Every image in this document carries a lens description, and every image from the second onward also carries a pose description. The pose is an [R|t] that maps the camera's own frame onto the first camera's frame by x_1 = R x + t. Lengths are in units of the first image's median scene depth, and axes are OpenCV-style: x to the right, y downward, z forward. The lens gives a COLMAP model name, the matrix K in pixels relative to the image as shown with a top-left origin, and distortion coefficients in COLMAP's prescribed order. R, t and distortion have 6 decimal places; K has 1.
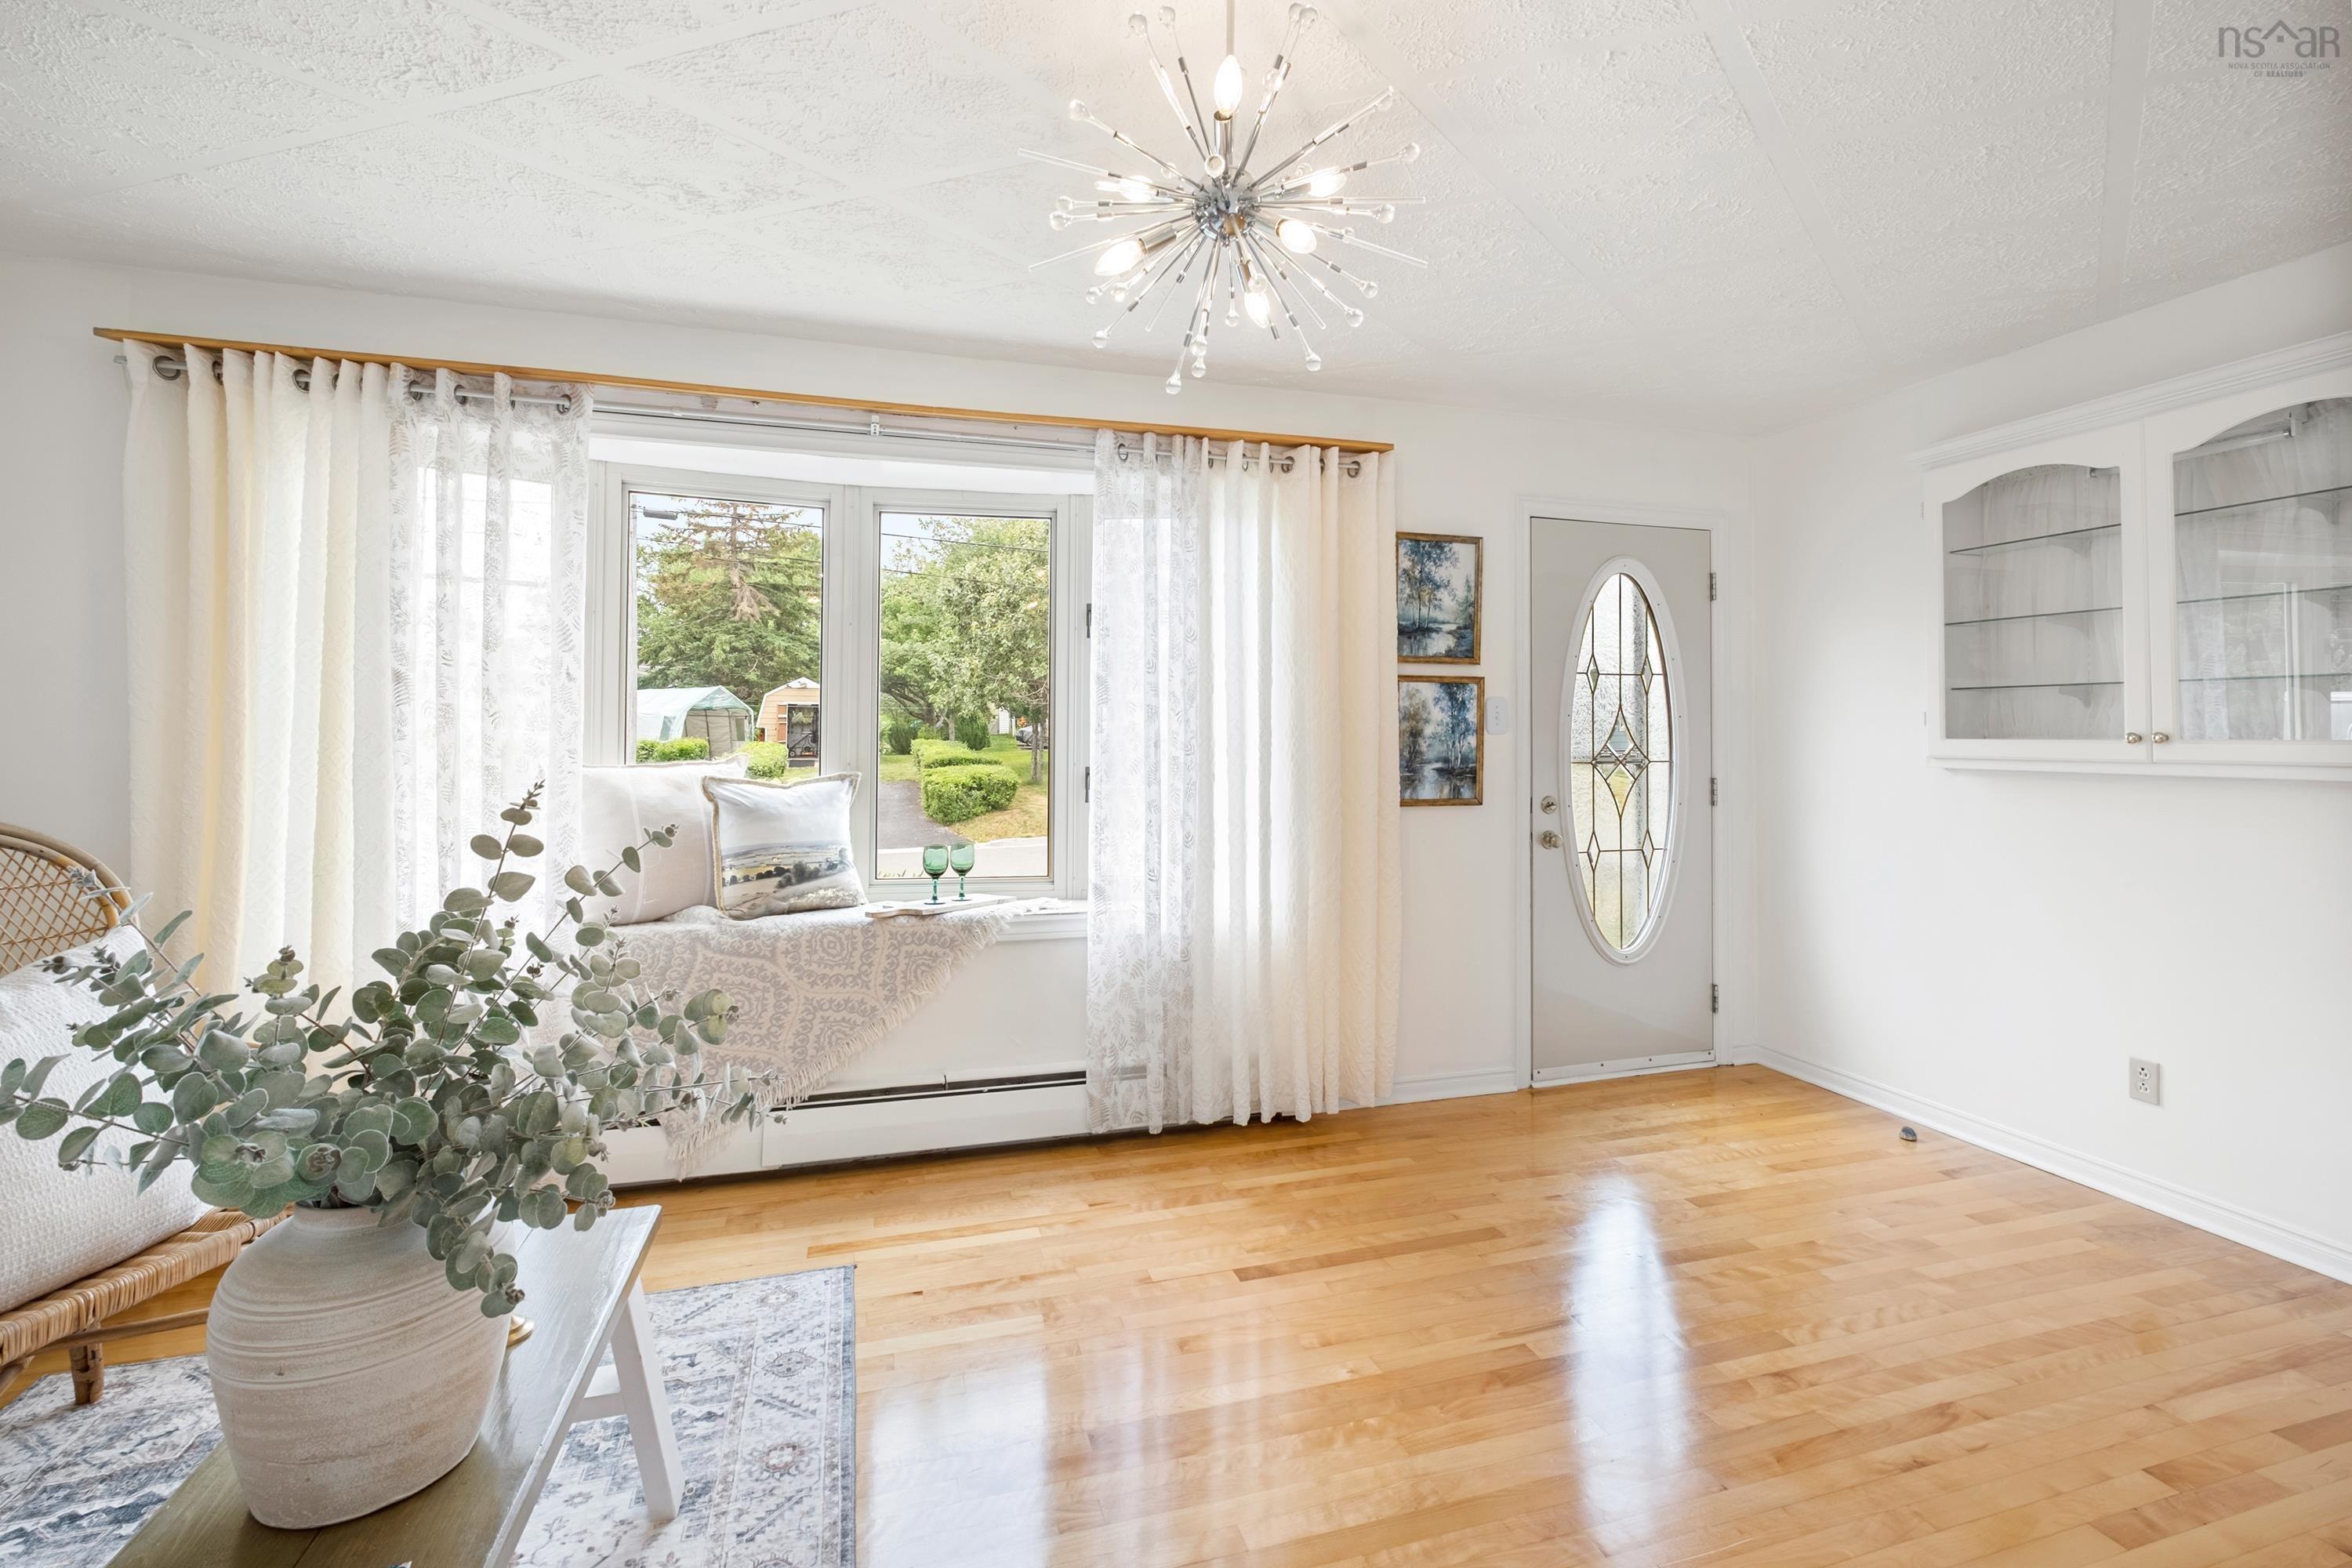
lens RADIAL K [[1024.9, 0, 1140.4], [0, 1024.9, 713.1], [0, 0, 1]] dist [-0.008562, 0.001634]
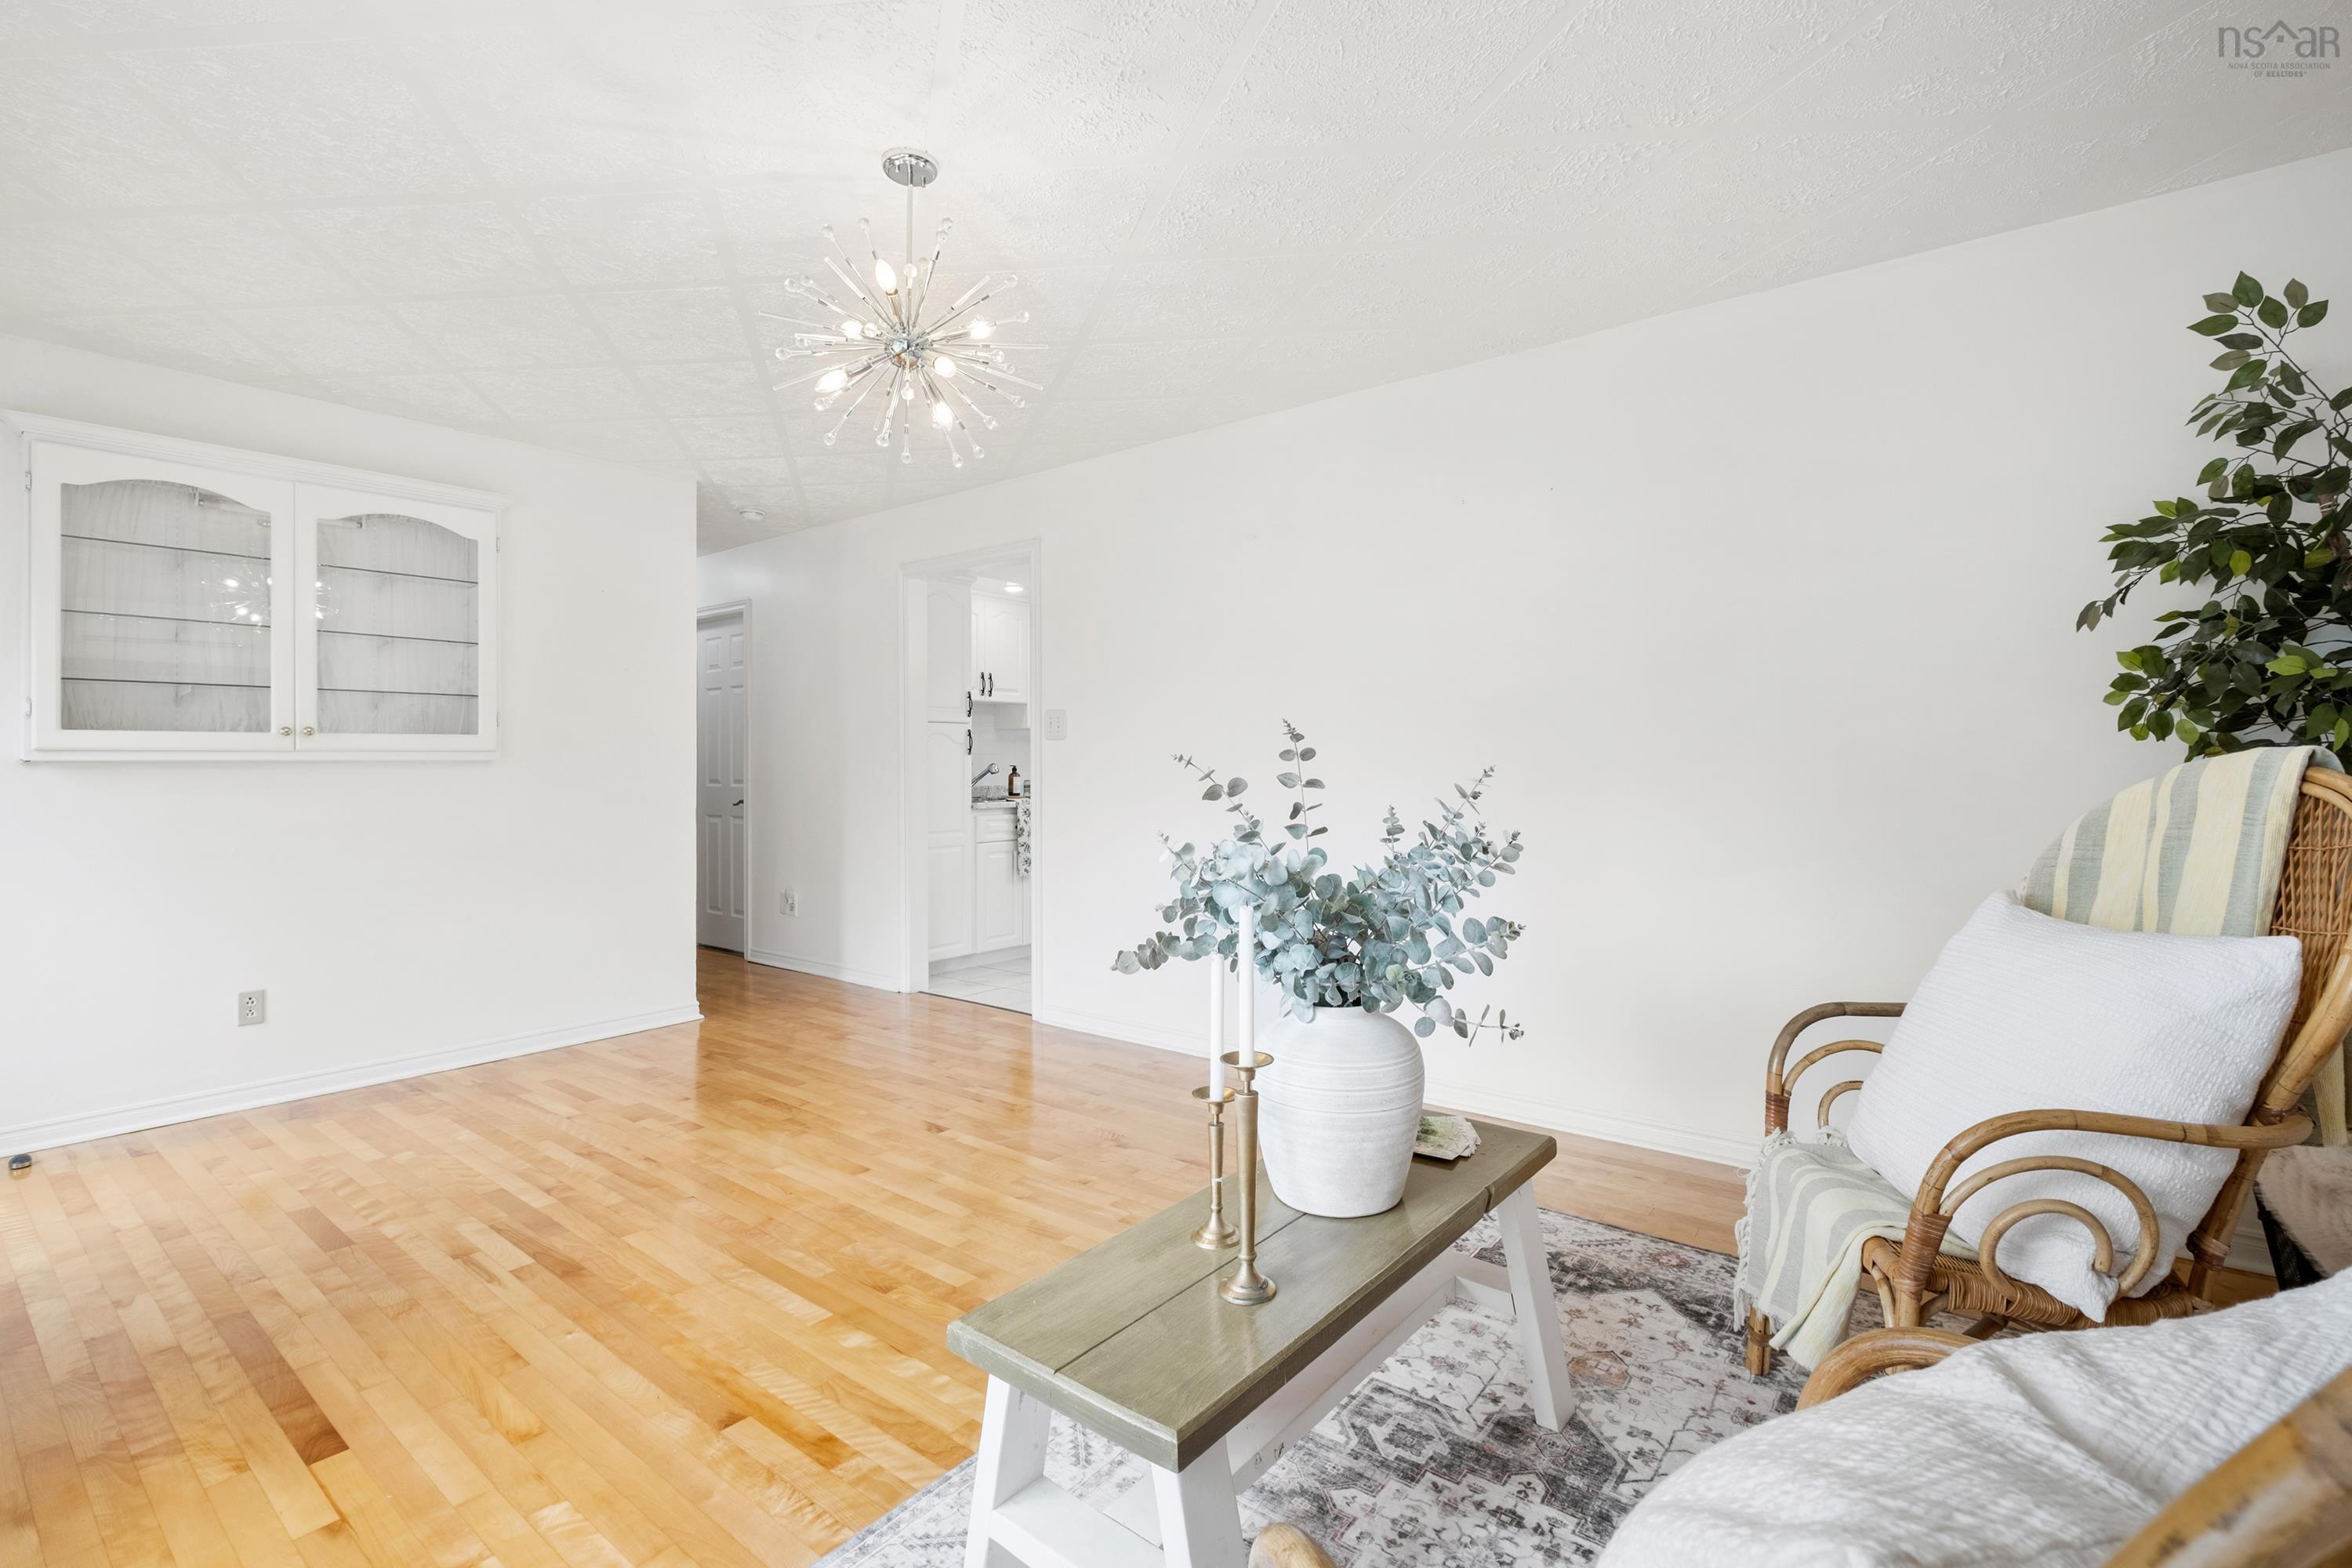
lens RADIAL K [[1024.9, 0, 1186.3], [0, 1024.9, 771.5], [0, 0, 1]] dist [-0.008562, 0.001634]
pose [[-0.571701, -0.006340, 0.820437, -0.760943], [-0.008045, 0.999965, 0.002121, 0.066489], [-0.820422, -0.005388, -0.571733, 0.856664]]
